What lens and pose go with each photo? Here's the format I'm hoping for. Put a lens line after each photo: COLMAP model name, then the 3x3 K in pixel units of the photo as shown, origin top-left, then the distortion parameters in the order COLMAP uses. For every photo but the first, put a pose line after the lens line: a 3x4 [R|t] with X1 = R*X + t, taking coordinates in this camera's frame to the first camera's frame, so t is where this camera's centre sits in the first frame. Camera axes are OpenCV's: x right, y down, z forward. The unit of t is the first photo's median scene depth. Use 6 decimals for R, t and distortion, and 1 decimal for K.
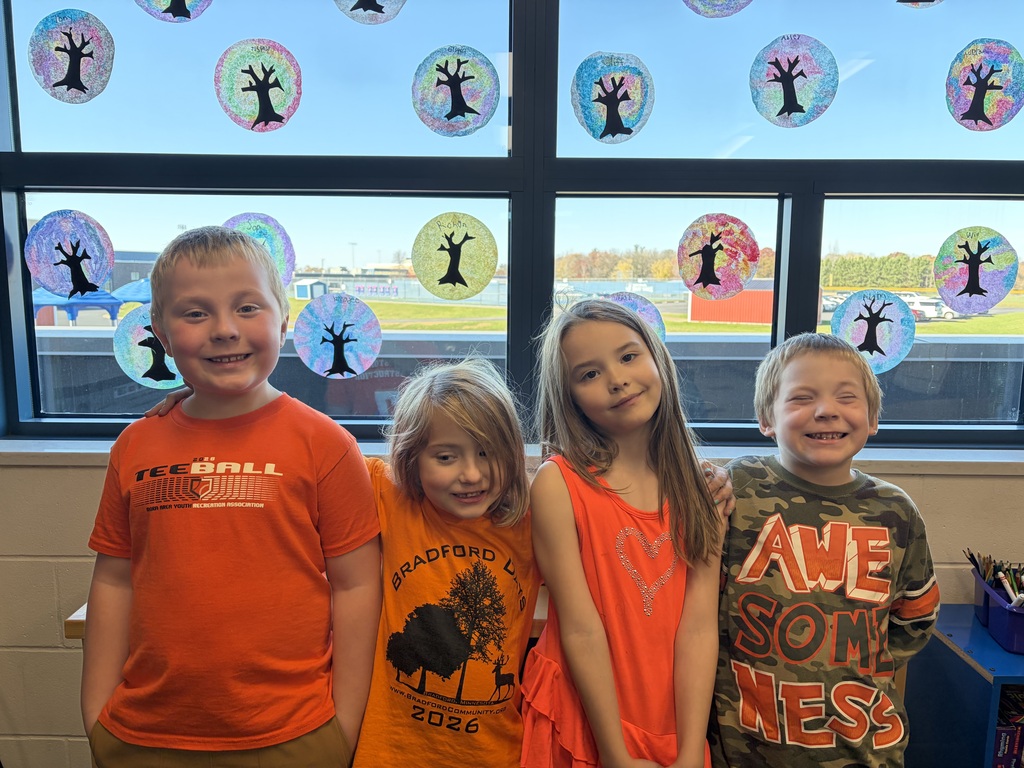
lens RADIAL K [[778.0, 0, 524.8], [0, 778.0, 386.9], [0, 0, 1]] dist [0.057639, -0.059501]
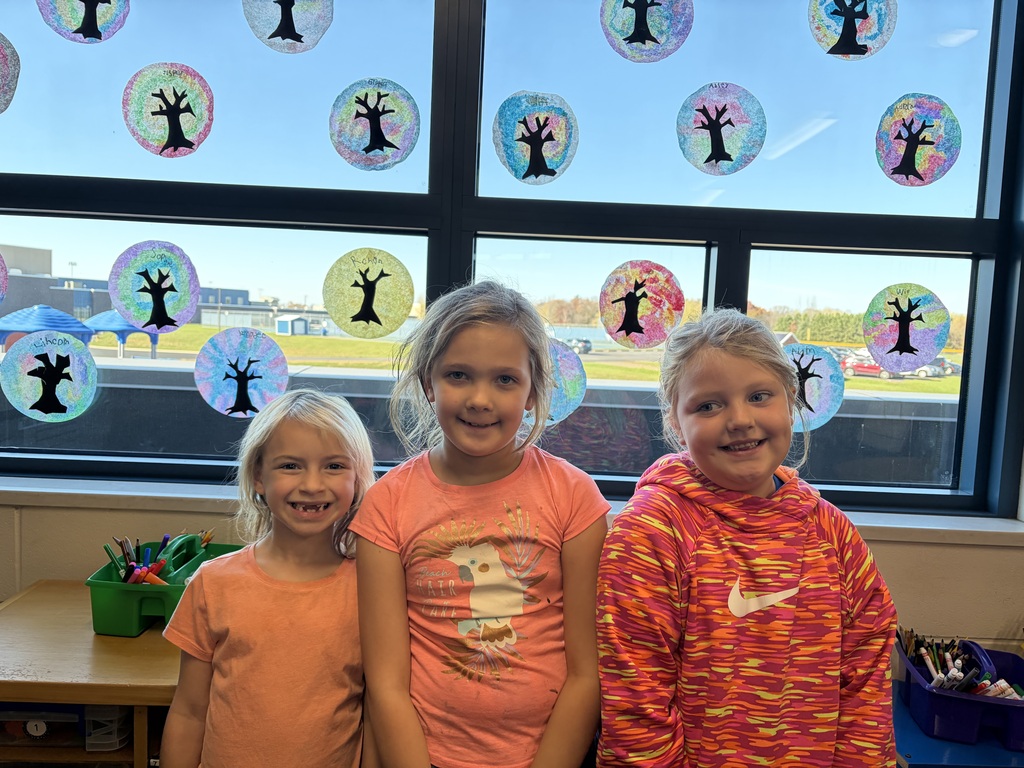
lens RADIAL K [[778.0, 0, 517.3], [0, 778.0, 389.3], [0, 0, 1]] dist [0.057639, -0.059501]
pose [[0.999278, 0.034351, 0.016245, 0.082282], [-0.033455, 0.998059, -0.052528, -0.006063], [-0.018018, 0.051947, 0.998487, 0.047497]]
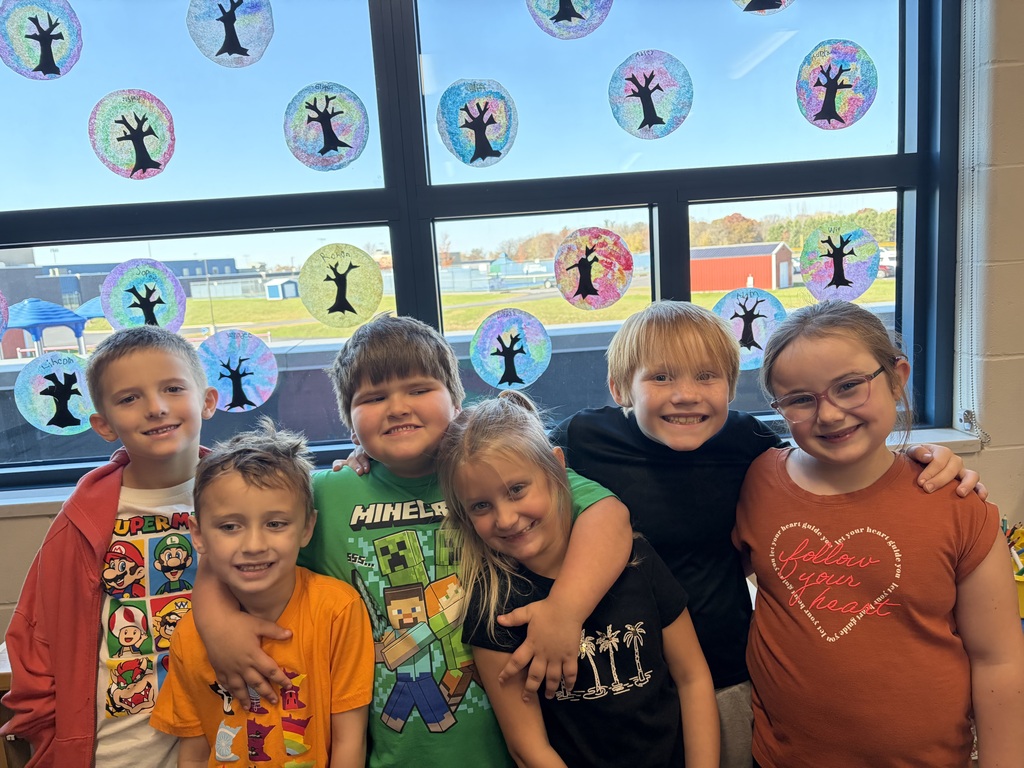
lens RADIAL K [[778.0, 0, 516.0], [0, 778.0, 387.8], [0, 0, 1]] dist [0.057639, -0.059501]
pose [[0.997070, -0.075616, 0.011596, 0.120810], [0.075329, 0.996882, 0.023512, -0.040582], [-0.013338, -0.022570, 0.999656, -0.040125]]
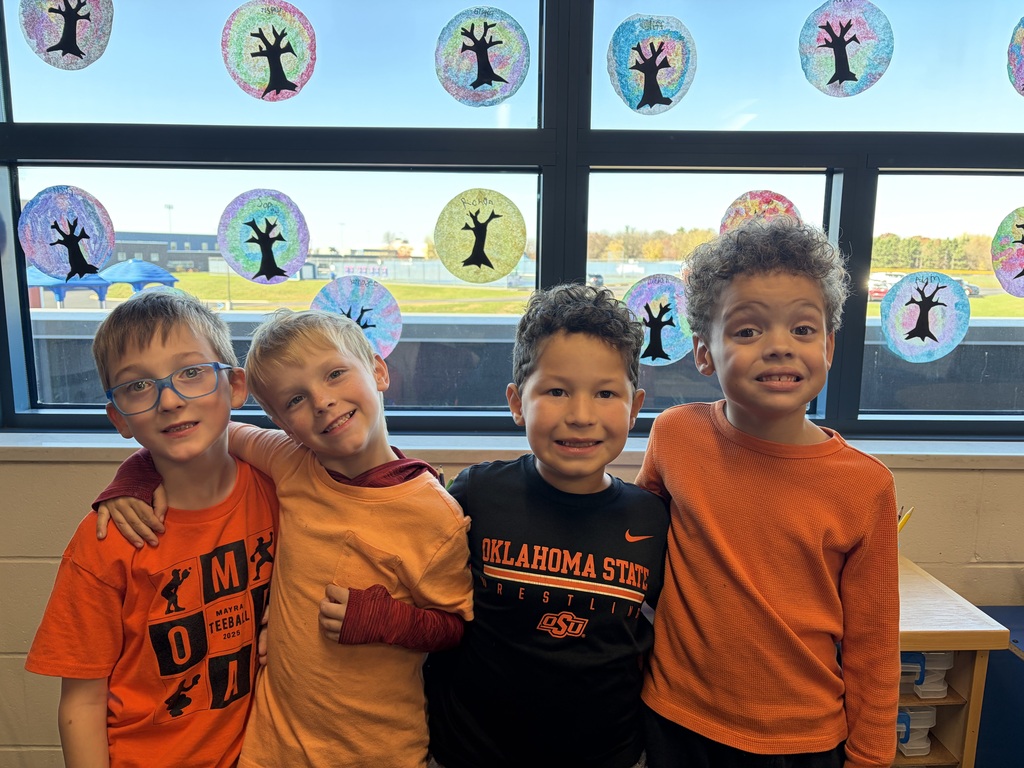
lens RADIAL K [[778.0, 0, 520.8], [0, 778.0, 384.4], [0, 0, 1]] dist [0.057639, -0.059501]
pose [[0.999971, -0.000608, 0.007558, -0.049220], [0.000449, 0.999781, 0.020935, -0.009462], [-0.007569, -0.020931, 0.999752, 0.062561]]
